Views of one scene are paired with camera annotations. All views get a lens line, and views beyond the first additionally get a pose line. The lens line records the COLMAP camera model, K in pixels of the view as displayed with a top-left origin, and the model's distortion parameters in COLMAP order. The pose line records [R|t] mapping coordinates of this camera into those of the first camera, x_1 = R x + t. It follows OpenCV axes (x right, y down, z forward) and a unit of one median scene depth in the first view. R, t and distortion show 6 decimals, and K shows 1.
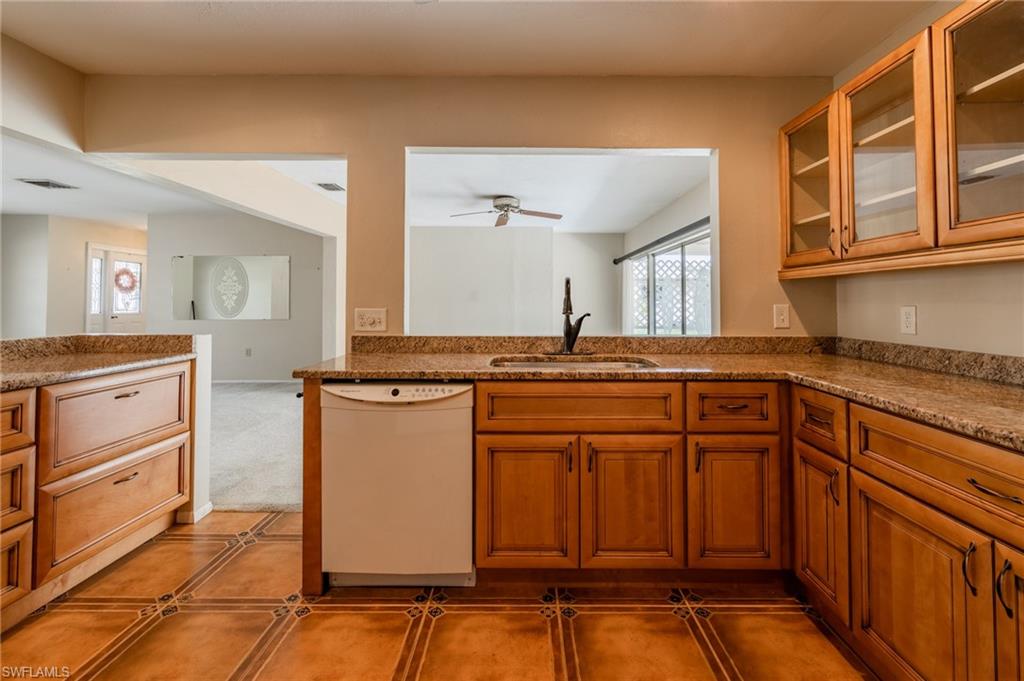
lens RADIAL K [[446.5, 0, 520.3], [0, 446.5, 285.2], [0, 0, 1]] dist [0.001530, -0.001288]
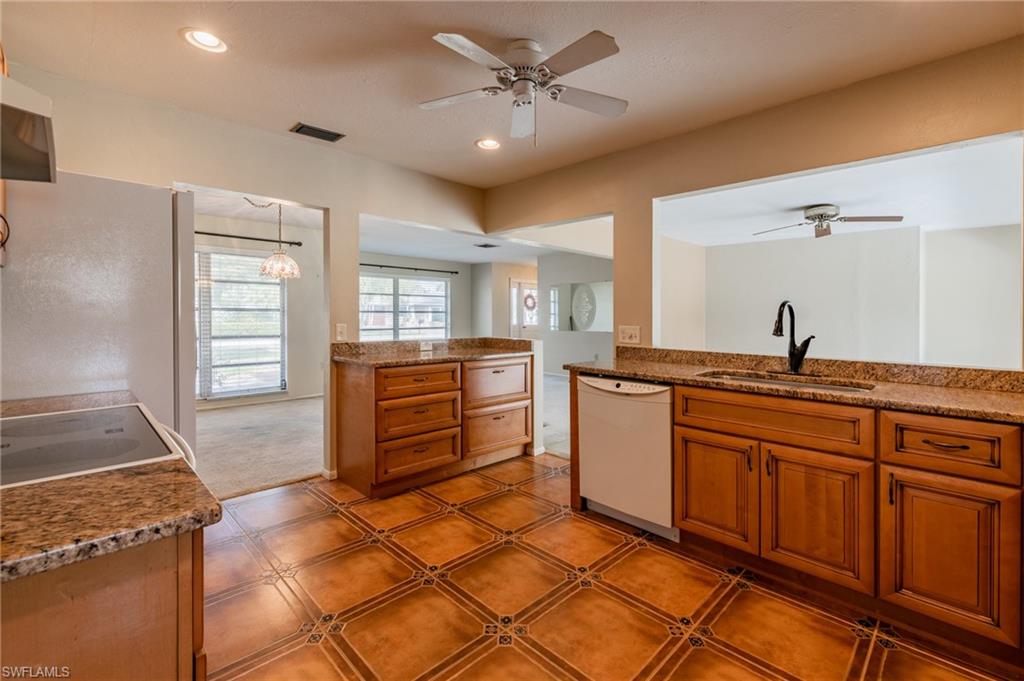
lens RADIAL K [[446.5, 0, 523.8], [0, 446.5, 308.1], [0, 0, 1]] dist [0.001530, -0.001288]
pose [[0.716363, -0.006555, -0.697697, 0.499960], [0.019196, 0.999763, 0.010316, -0.029309], [0.697464, -0.020783, 0.716318, -0.233702]]
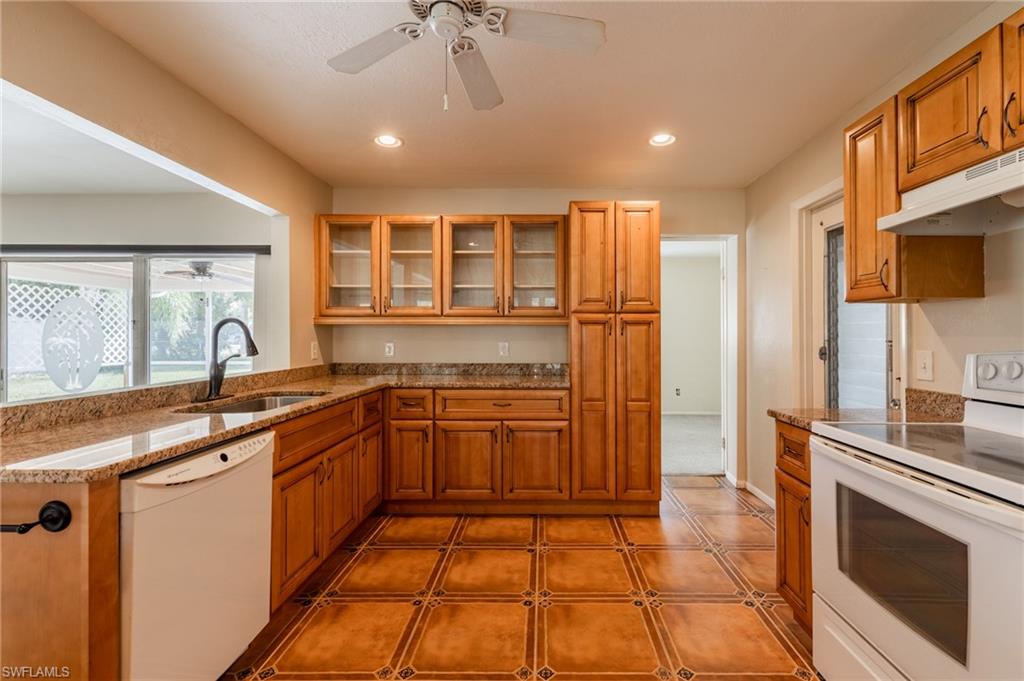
lens RADIAL K [[446.5, 0, 540.1], [0, 446.5, 328.4], [0, 0, 1]] dist [0.001530, -0.001288]
pose [[0.005999, 0.015501, 0.999862, -1.079413], [-0.036973, 0.999200, -0.015269, -0.004209], [-0.999298, -0.036876, 0.006567, 0.420690]]
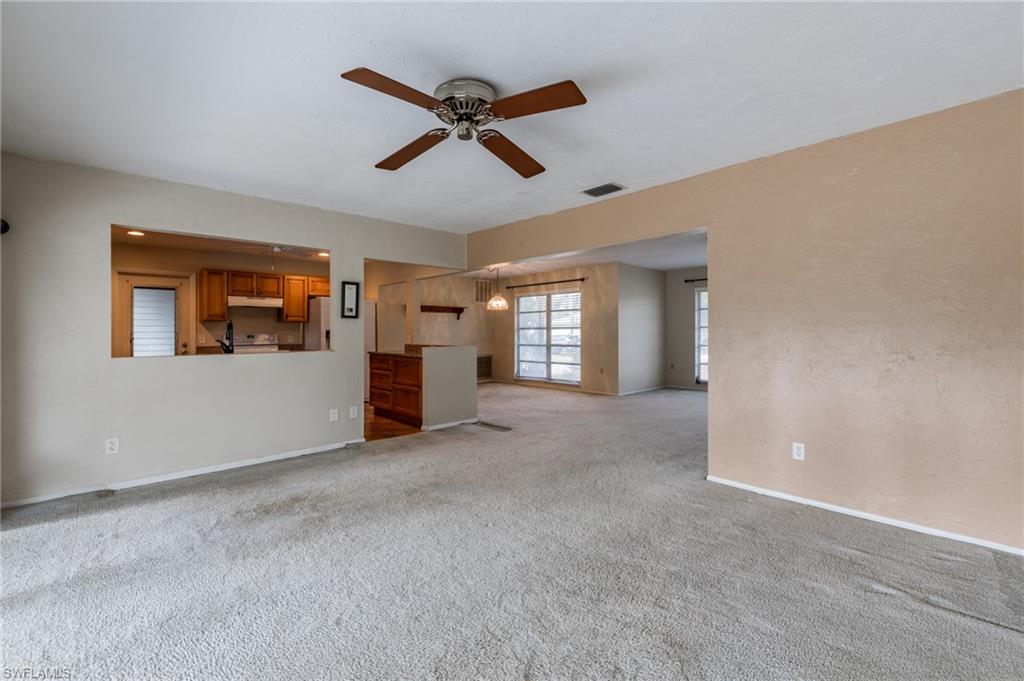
lens RADIAL K [[446.5, 0, 505.8], [0, 446.5, 334.4], [0, 0, 1]] dist [0.001530, -0.001288]
pose [[-0.722663, 0.006507, -0.691170, 0.681733], [0.028362, 0.999393, -0.020246, 0.135951], [0.690619, -0.034234, -0.722408, 3.838858]]
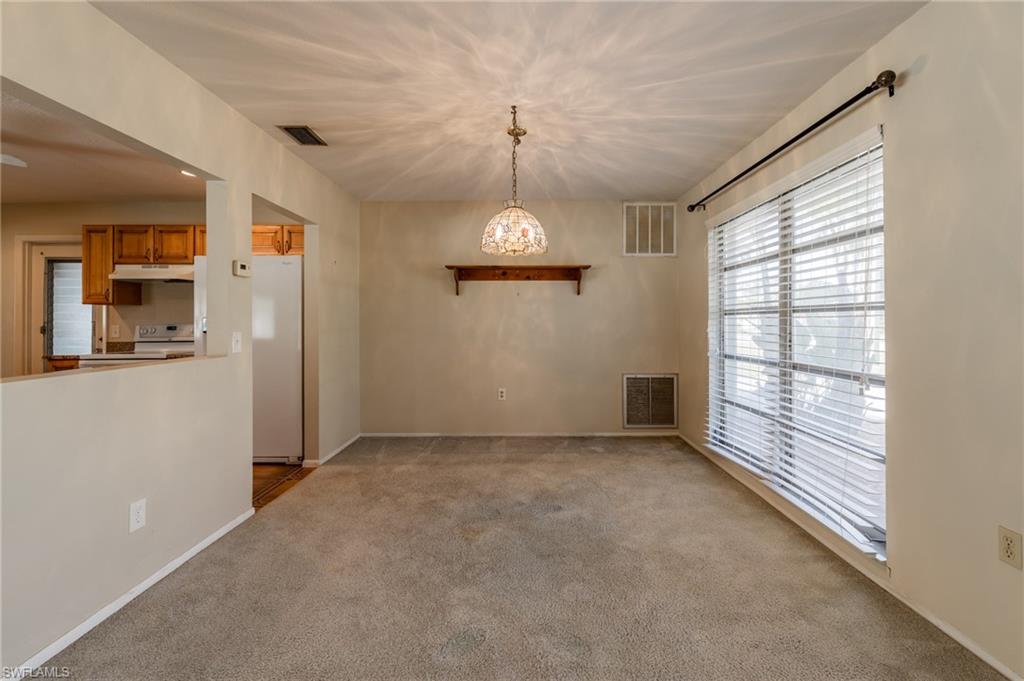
lens RADIAL K [[446.5, 0, 525.1], [0, 446.5, 319.9], [0, 0, 1]] dist [0.001530, -0.001288]
pose [[-0.999936, 0.002862, -0.010953, -2.280176], [0.003268, 0.999300, -0.037254, 0.066933], [0.010839, -0.037287, -0.999246, 2.032476]]
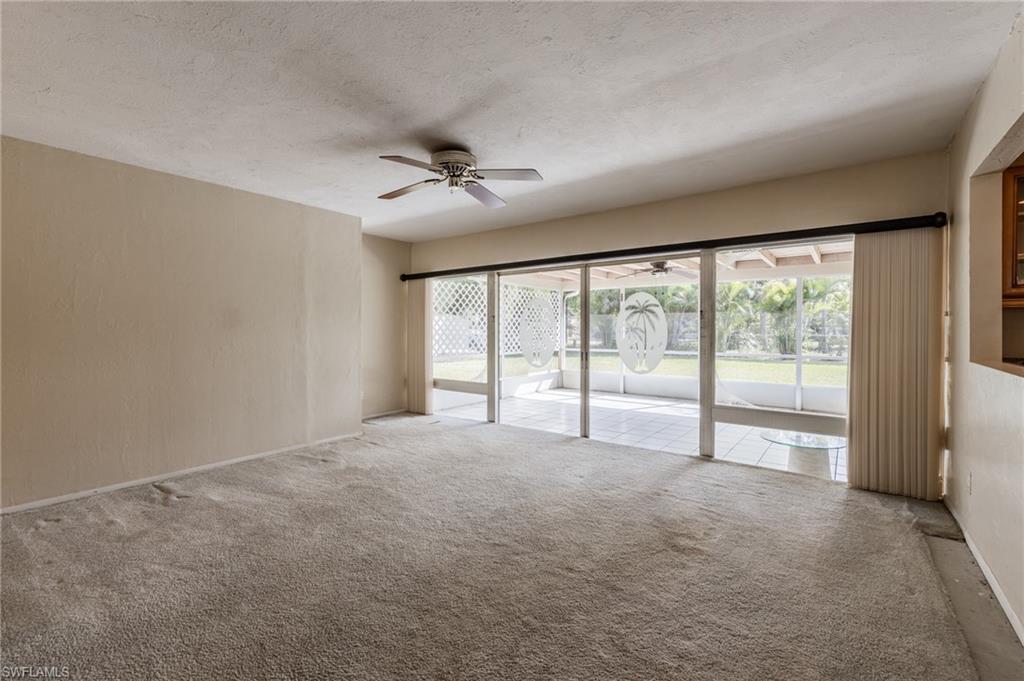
lens RADIAL K [[446.5, 0, 511.4], [0, 446.5, 330.3], [0, 0, 1]] dist [0.001530, -0.001288]
pose [[0.596289, -0.003562, 0.802762, -1.373059], [-0.028886, 0.999247, 0.025890, 0.061493], [-0.802250, -0.038626, 0.595737, 1.716376]]
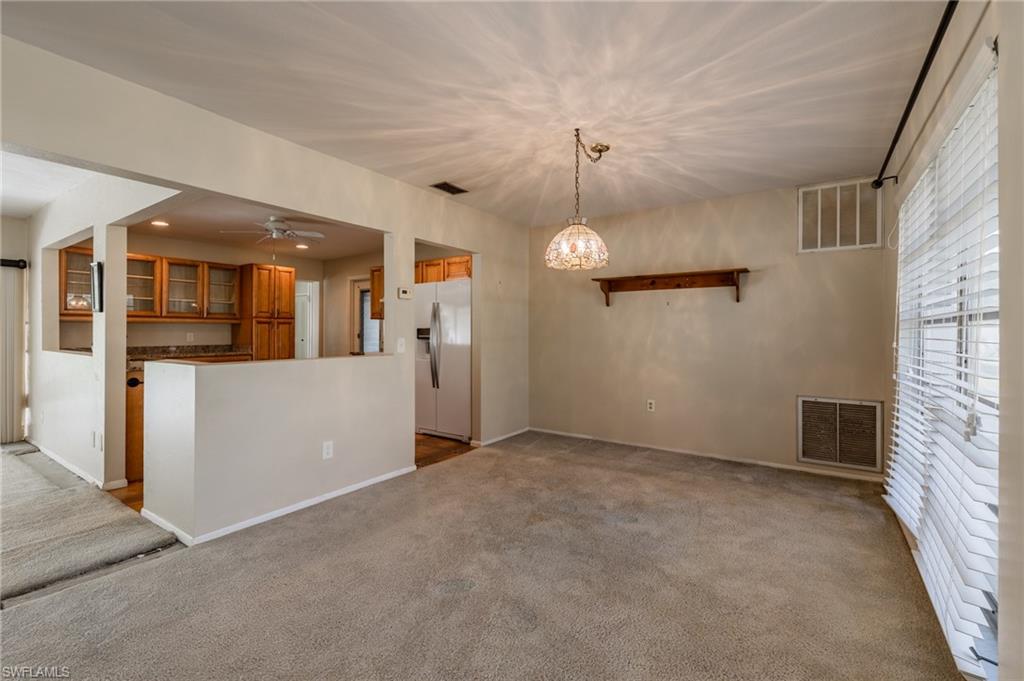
lens RADIAL K [[446.5, 0, 513.6], [0, 446.5, 332.7], [0, 0, 1]] dist [0.001530, -0.001288]
pose [[-0.830308, -0.002391, 0.557300, -2.906450], [-0.020452, 0.999448, -0.026183, 0.066880], [-0.556929, -0.033138, -0.829899, 1.988683]]
